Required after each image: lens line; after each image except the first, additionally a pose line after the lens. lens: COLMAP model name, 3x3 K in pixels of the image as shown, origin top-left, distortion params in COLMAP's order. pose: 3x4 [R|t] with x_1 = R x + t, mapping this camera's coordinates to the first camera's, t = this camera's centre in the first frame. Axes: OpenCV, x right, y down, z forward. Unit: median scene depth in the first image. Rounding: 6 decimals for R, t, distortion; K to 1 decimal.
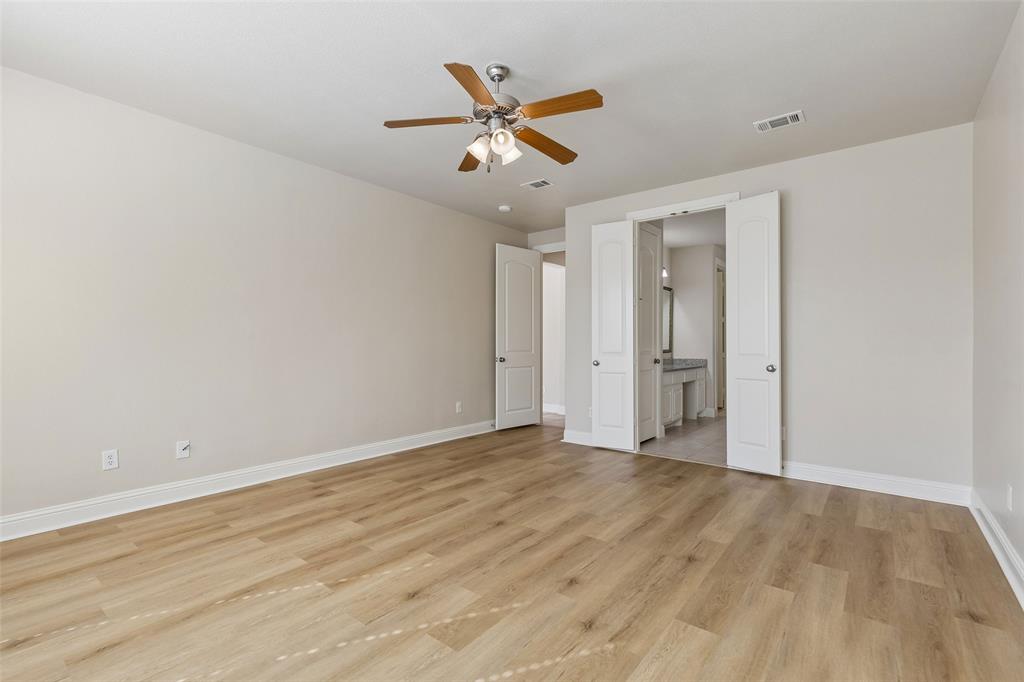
lens RADIAL K [[463.8, 0, 511.0], [0, 463.8, 343.1], [0, 0, 1]] dist [0.010575, -0.000533]
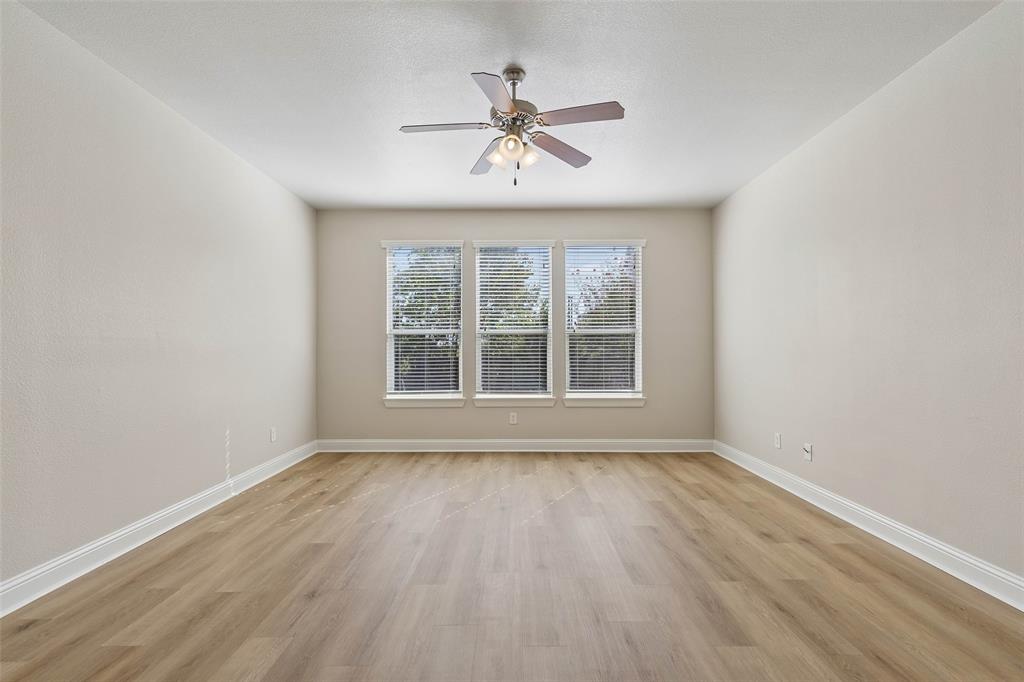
lens RADIAL K [[463.8, 0, 510.6], [0, 463.8, 344.1], [0, 0, 1]] dist [0.010575, -0.000533]
pose [[-0.789020, -0.010017, -0.614285, 0.544853], [0.000188, 0.999863, -0.016547, 0.004928], [0.614367, -0.013171, -0.788910, 1.655454]]
